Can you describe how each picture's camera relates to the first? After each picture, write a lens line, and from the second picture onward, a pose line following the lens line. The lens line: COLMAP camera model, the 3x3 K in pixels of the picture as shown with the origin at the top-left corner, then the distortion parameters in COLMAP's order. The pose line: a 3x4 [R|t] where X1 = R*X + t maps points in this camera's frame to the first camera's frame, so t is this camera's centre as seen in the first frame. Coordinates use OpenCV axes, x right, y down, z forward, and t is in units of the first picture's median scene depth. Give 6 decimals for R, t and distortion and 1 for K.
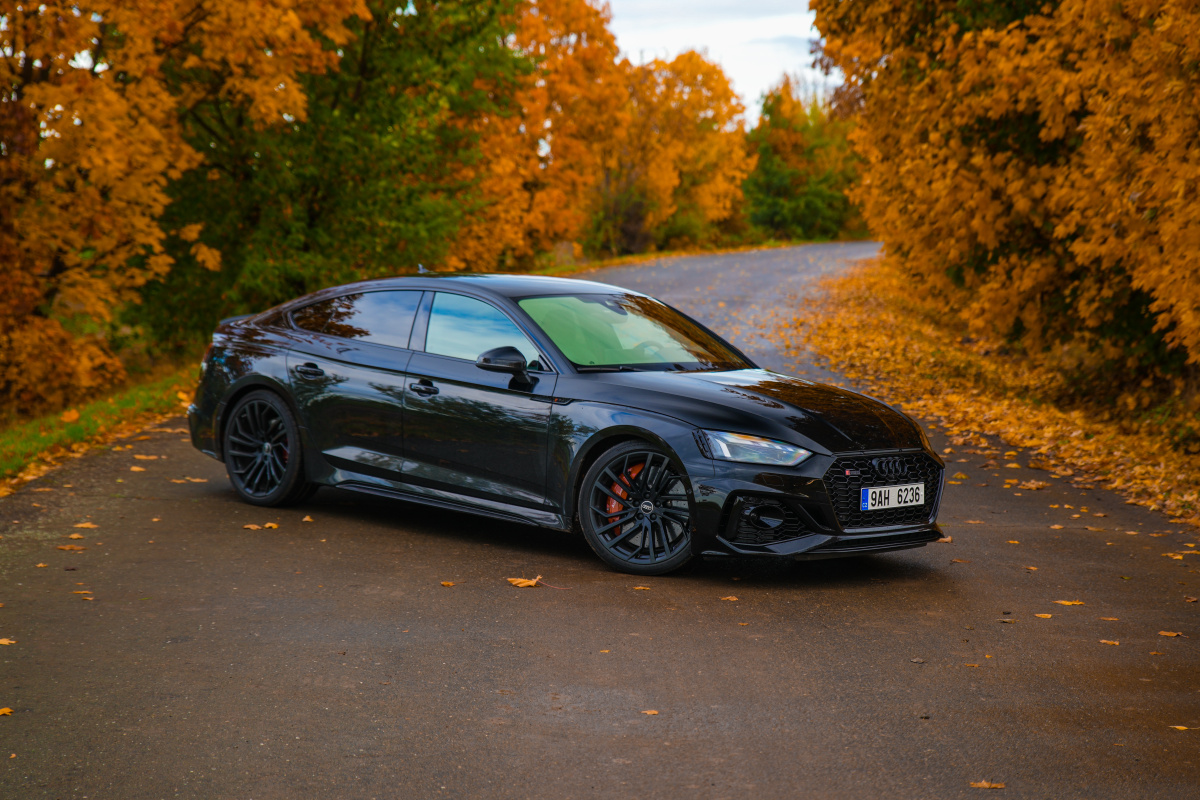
lens RADIAL K [[2359.9, 0, 606.9], [0, 2359.9, 396.4], [0, 0, 1]] dist [-0.037351, 0.000000]
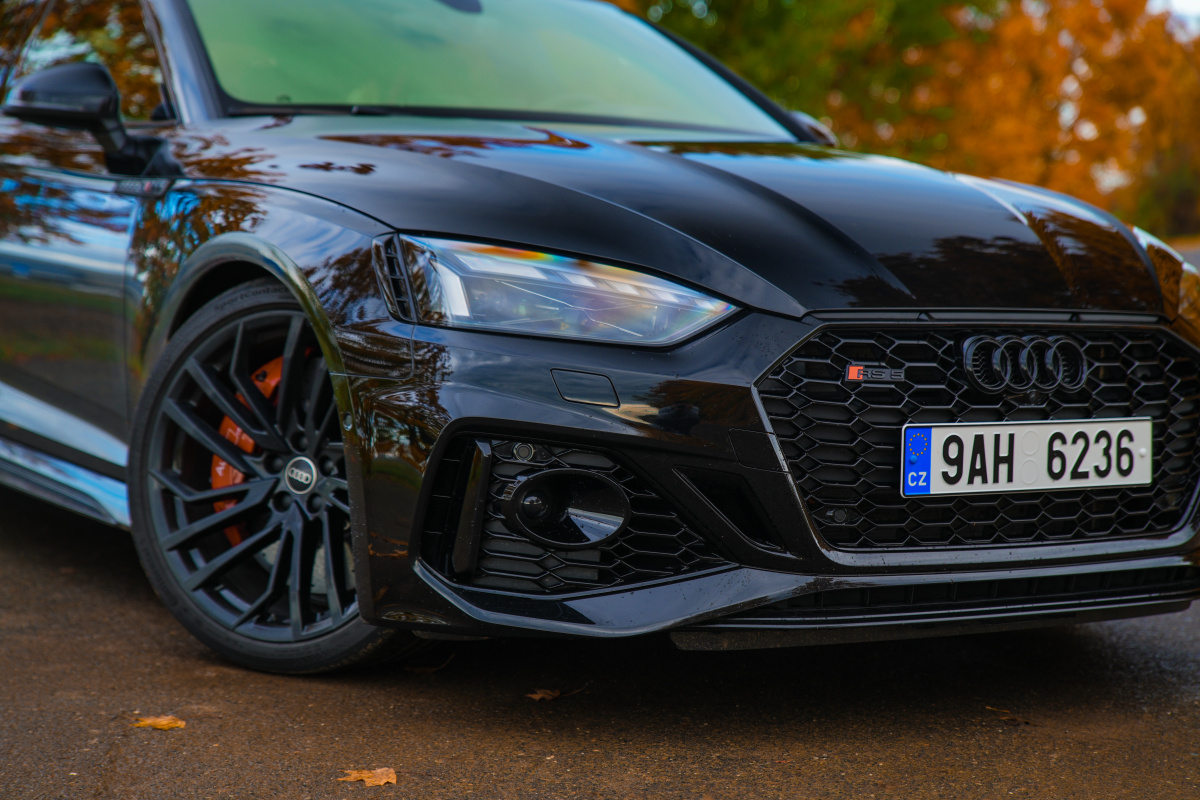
lens RADIAL K [[2359.9, 0, 589.9], [0, 2359.9, 398.7], [0, 0, 1]] dist [-0.037351, 0.000000]
pose [[0.966710, 0.009309, -0.255705, 0.064885], [-0.011216, 0.999919, -0.006001, 0.016680], [0.255628, 0.008669, 0.966736, 0.303051]]
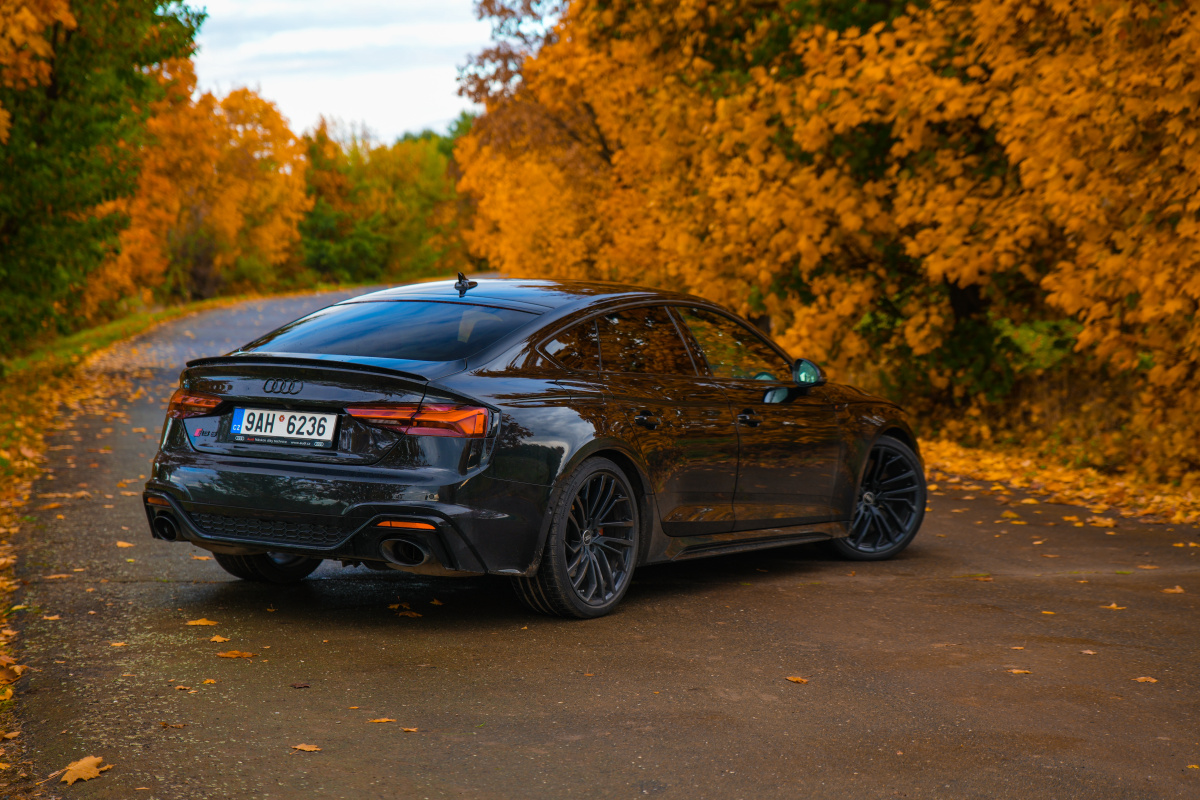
lens RADIAL K [[2359.9, 0, 599.5], [0, 2359.9, 401.0], [0, 0, 1]] dist [-0.037351, 0.000000]
pose [[0.975394, -0.022628, 0.219304, -0.128692], [0.026750, 0.999517, -0.015843, 0.001579], [-0.218840, 0.021320, 0.975528, 0.106922]]
